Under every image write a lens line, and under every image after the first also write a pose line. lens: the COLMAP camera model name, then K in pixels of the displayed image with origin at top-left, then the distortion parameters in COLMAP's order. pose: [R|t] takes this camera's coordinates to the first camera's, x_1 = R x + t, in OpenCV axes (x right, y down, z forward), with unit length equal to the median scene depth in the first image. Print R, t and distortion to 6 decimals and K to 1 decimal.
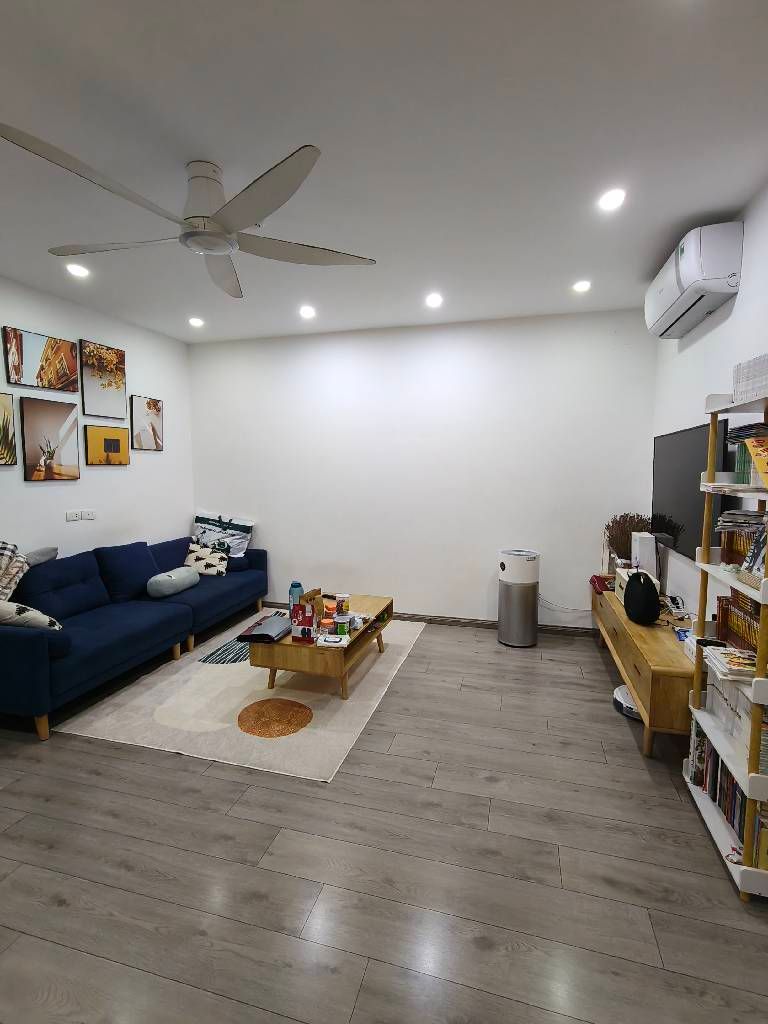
lens RADIAL K [[490.1, 0, 389.7], [0, 490.1, 509.1], [0, 0, 1]] dist [-0.014145, 0.012410]
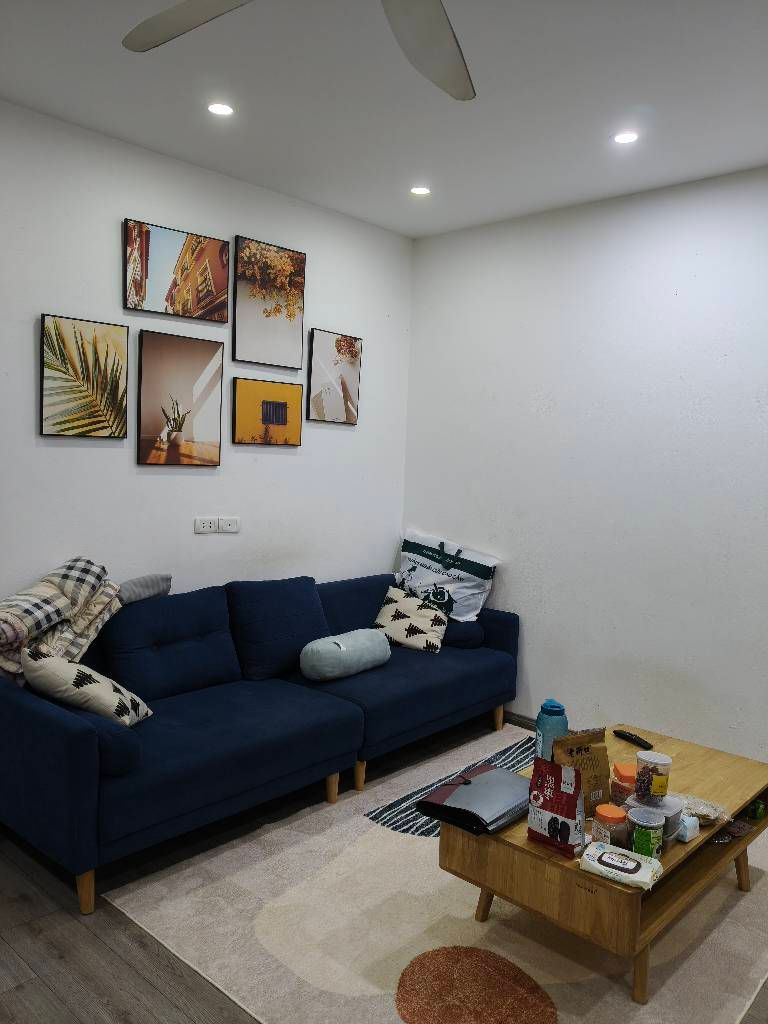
lens RADIAL K [[790.0, 0, 377.2], [0, 790.0, 510.1], [0, 0, 1]] dist [0.147364, -0.319502]
pose [[0.887059, 0.062727, -0.457375, -0.002375], [-0.075117, 0.997135, -0.008934, -0.013128], [0.455505, 0.042281, 0.889229, 0.223186]]
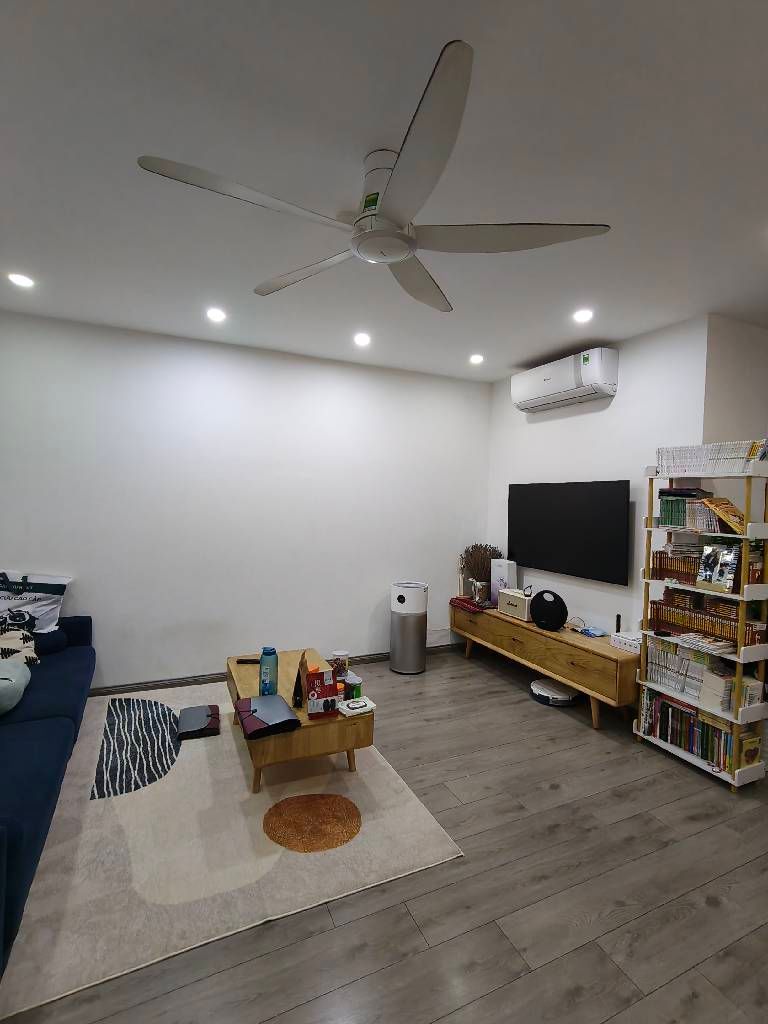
lens RADIAL K [[490.1, 0, 389.7], [0, 490.1, 509.1], [0, 0, 1]] dist [-0.014145, 0.012410]
pose [[0.755416, 0.003516, 0.655236, -0.532650], [0.032484, 0.998555, -0.042810, -0.036891], [-0.654440, 0.053624, 0.754210, 0.230000]]
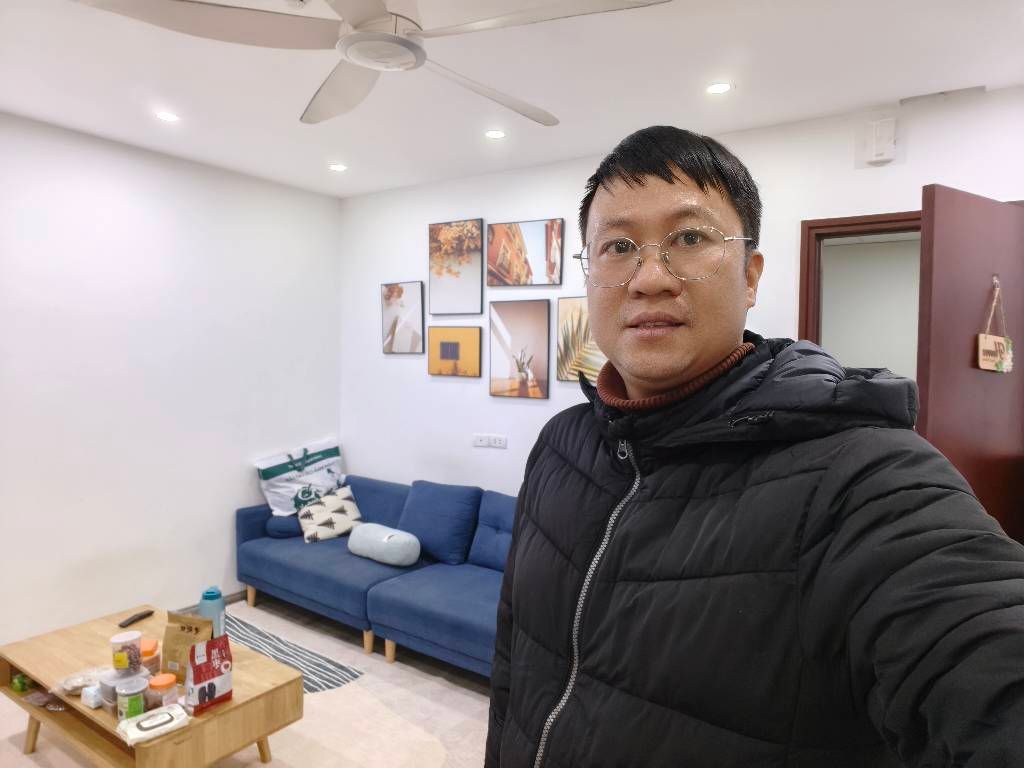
lens RADIAL K [[792.4, 0, 512.0], [0, 792.4, 384.0], [0, 0, 1]] dist [0.000397, 0.000168]
pose [[-0.402677, 0.060332, -0.913352, 0.525011], [-0.081429, 0.991508, 0.101395, -0.221146], [0.911713, 0.115202, -0.394345, 1.650106]]
